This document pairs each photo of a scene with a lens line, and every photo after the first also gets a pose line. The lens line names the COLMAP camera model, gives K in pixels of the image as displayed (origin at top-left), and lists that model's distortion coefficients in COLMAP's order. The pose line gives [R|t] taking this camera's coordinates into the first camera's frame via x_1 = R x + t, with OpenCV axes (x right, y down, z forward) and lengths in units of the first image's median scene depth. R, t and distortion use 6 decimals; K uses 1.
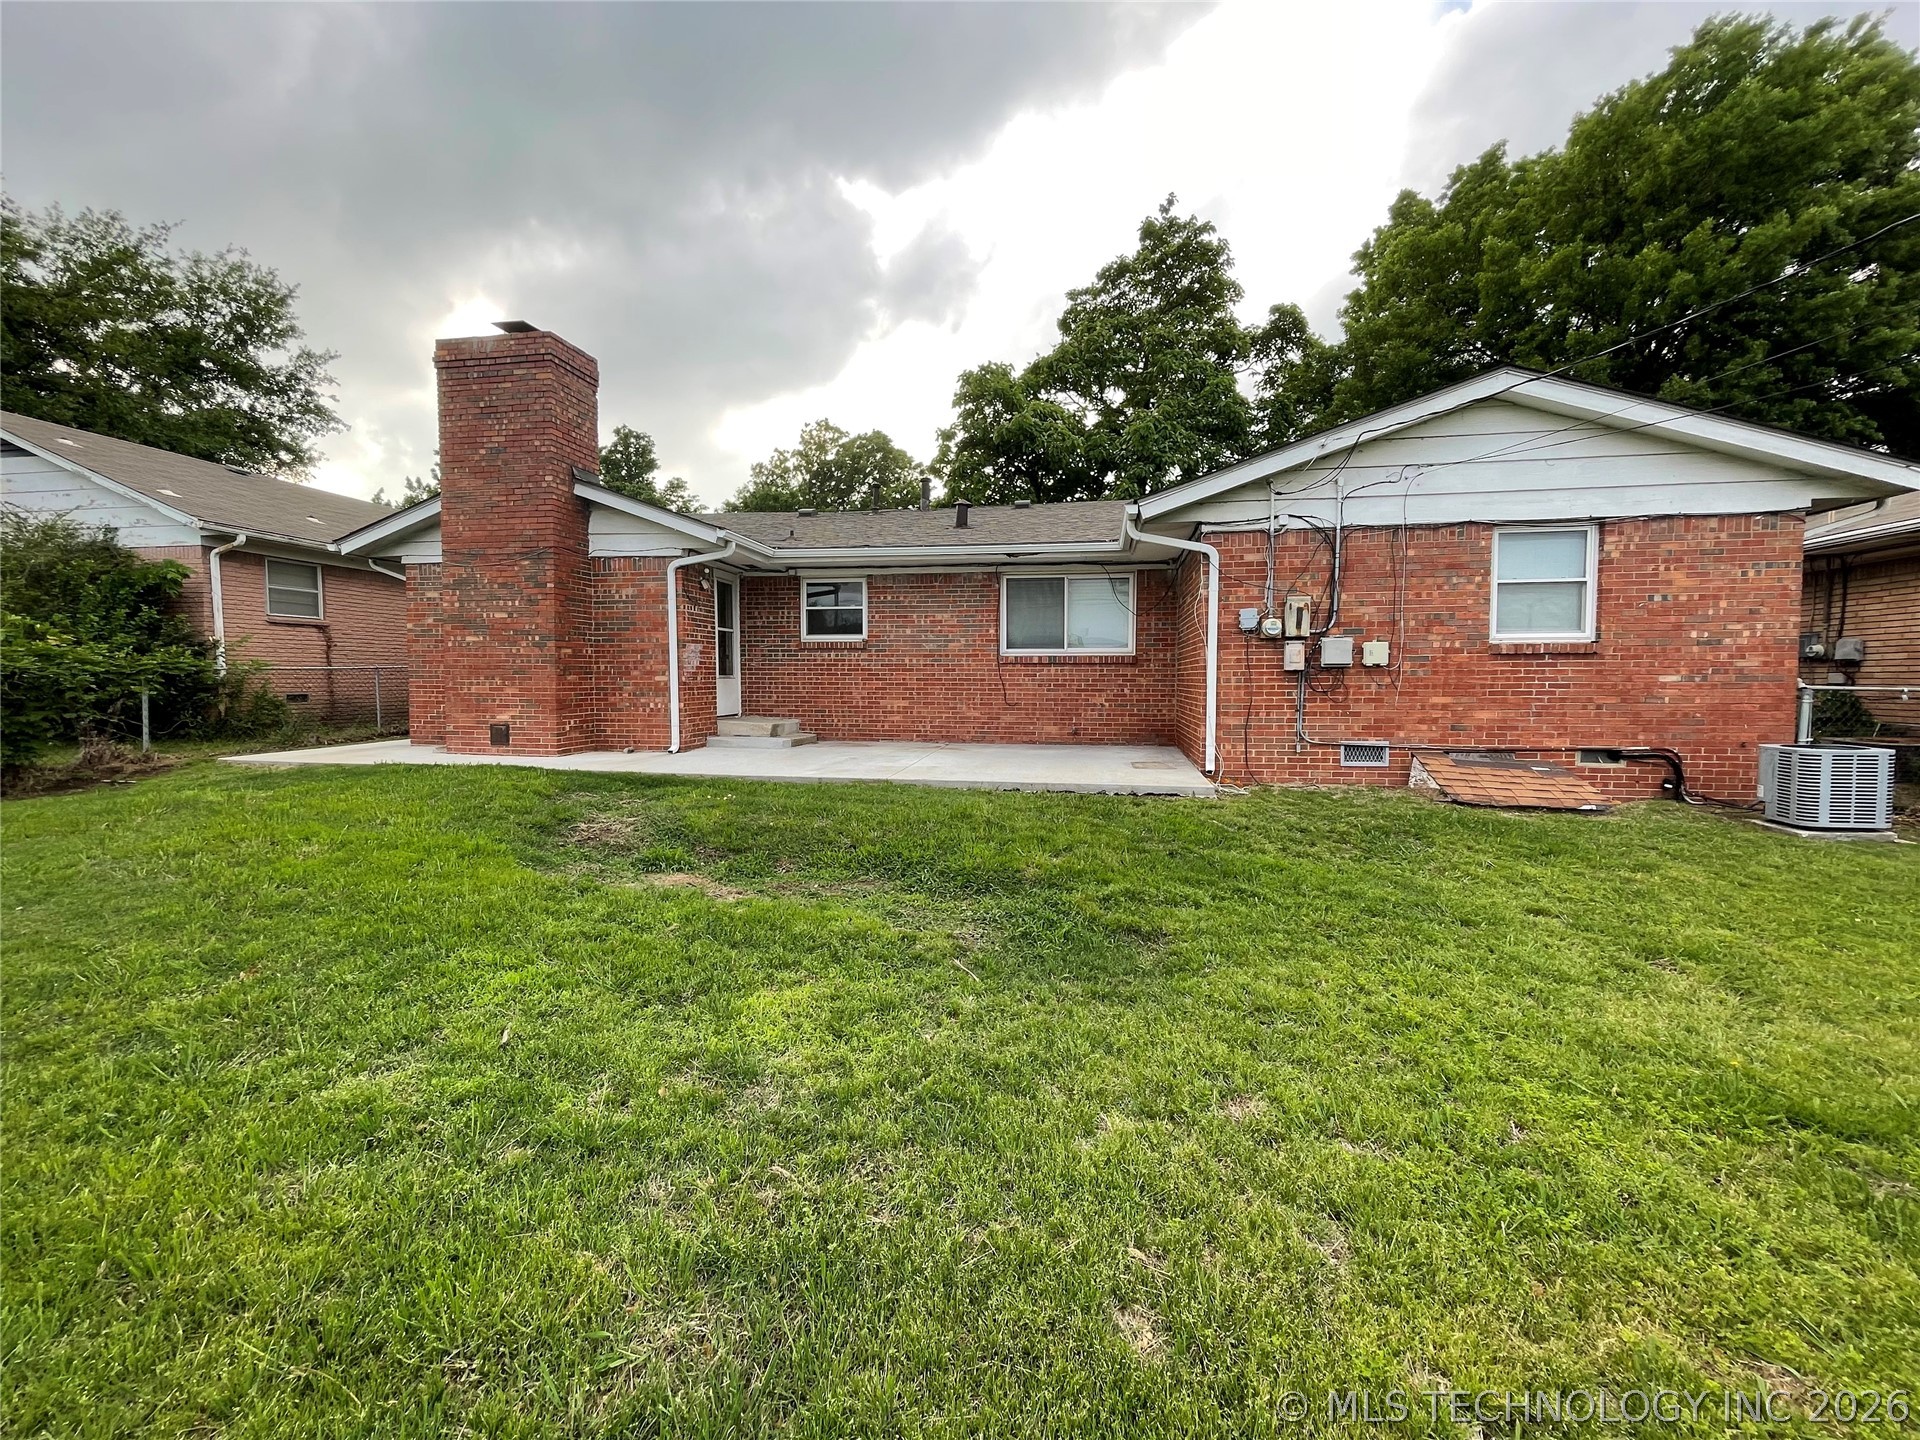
lens RADIAL K [[768.1, 0, 960.0], [0, 768.1, 720.0], [0, 0, 1]] dist [-0.000958, -0.000625]
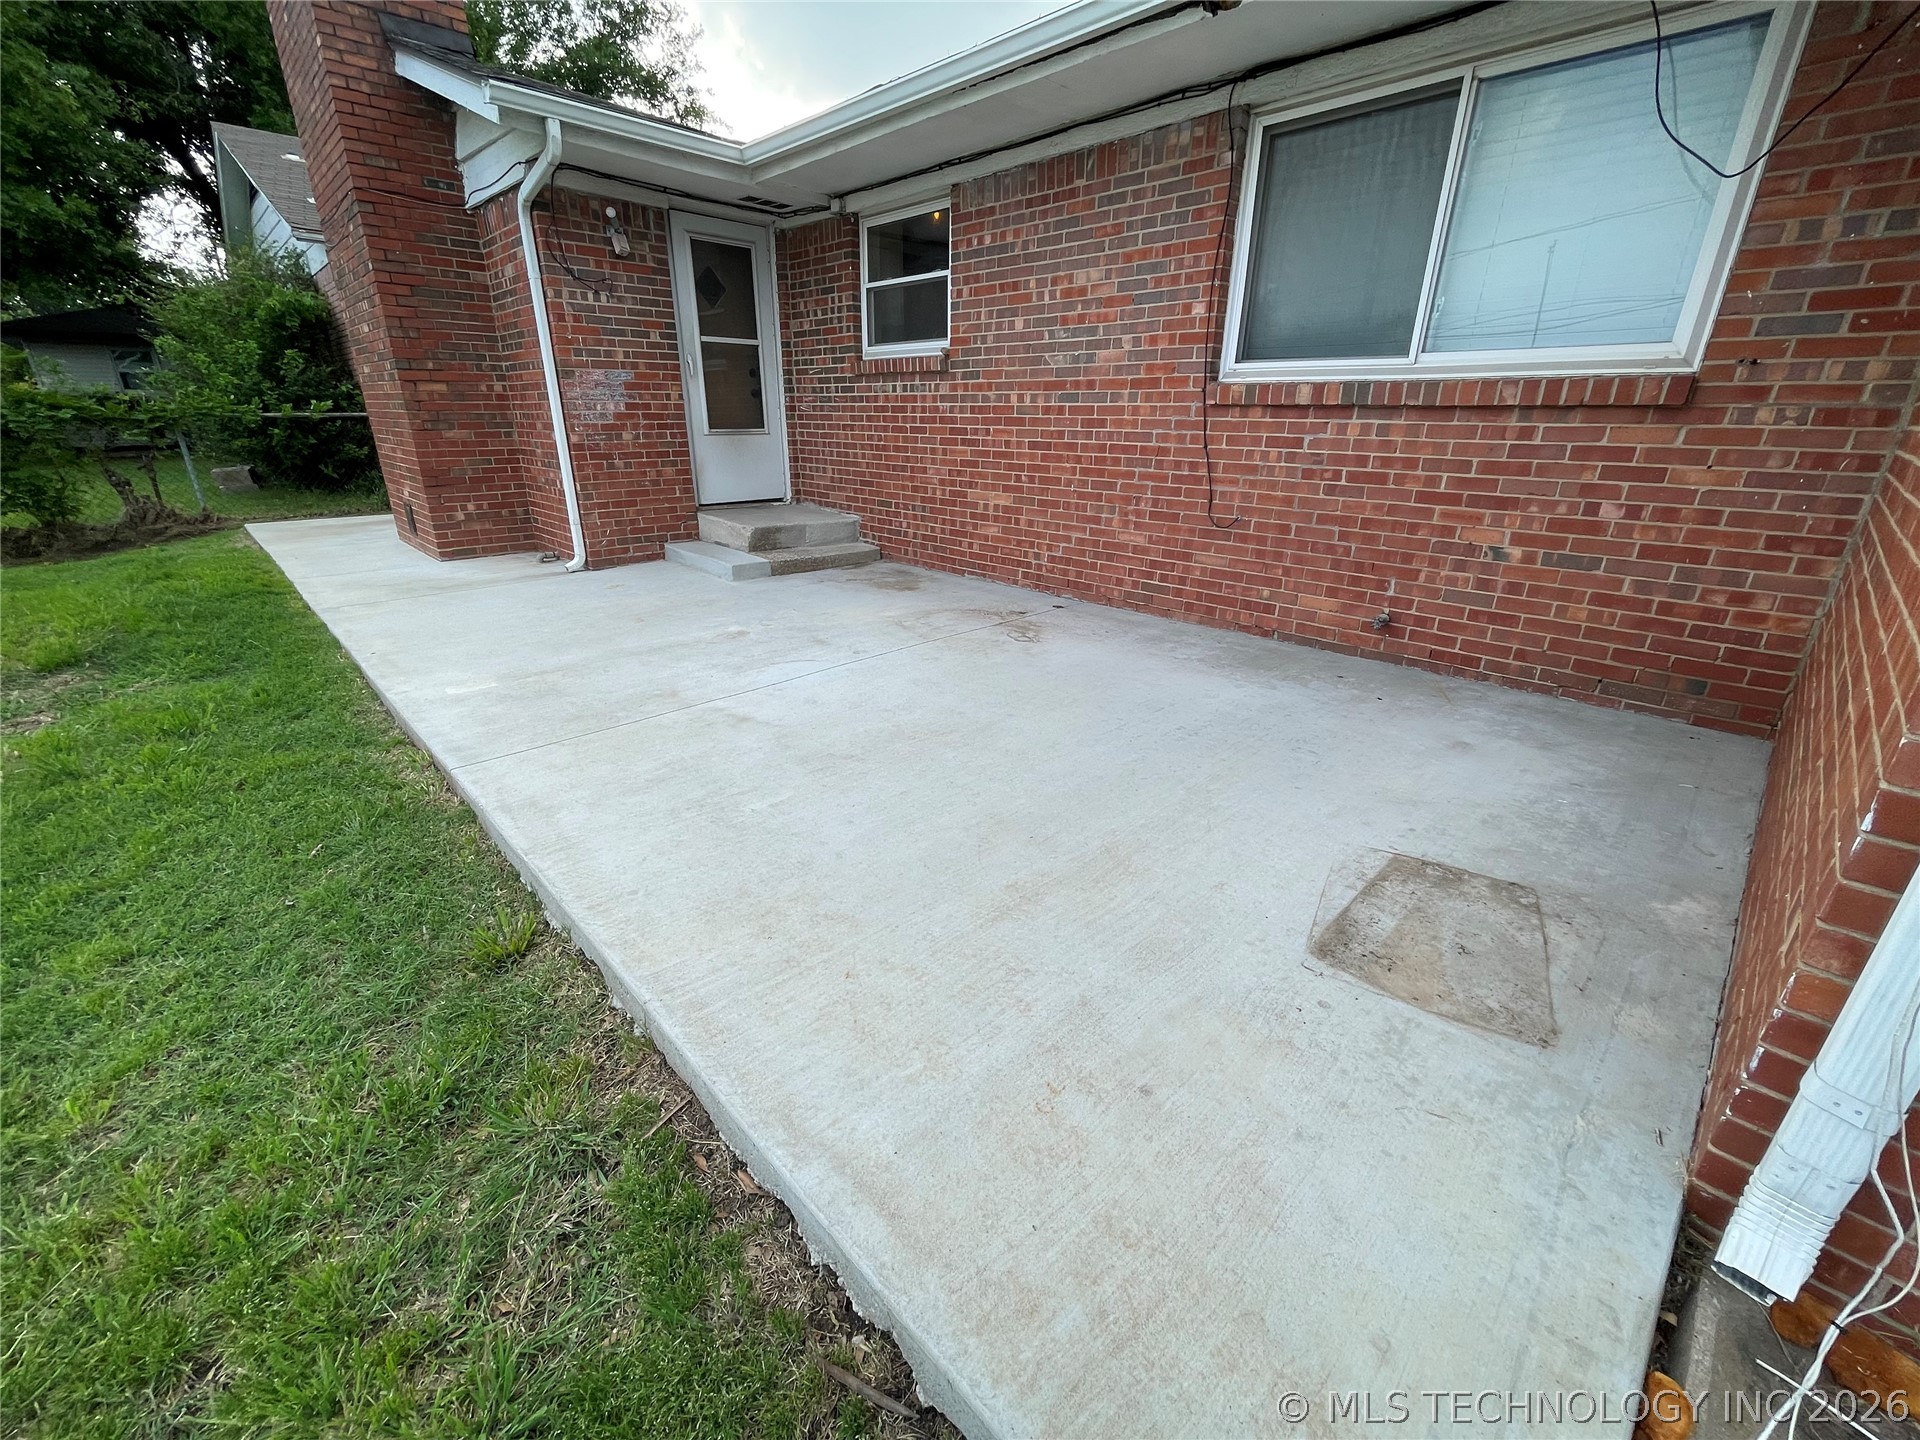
lens RADIAL K [[777.8, 0, 949.2], [0, 777.8, 721.5], [0, 0, 1]] dist [-0.003545, 0.000232]
pose [[0.807815, 0.220476, -0.546649, 0.189561], [-0.037613, 0.944802, 0.325476, -0.047694], [0.588235, -0.242363, 0.771518, 0.608179]]
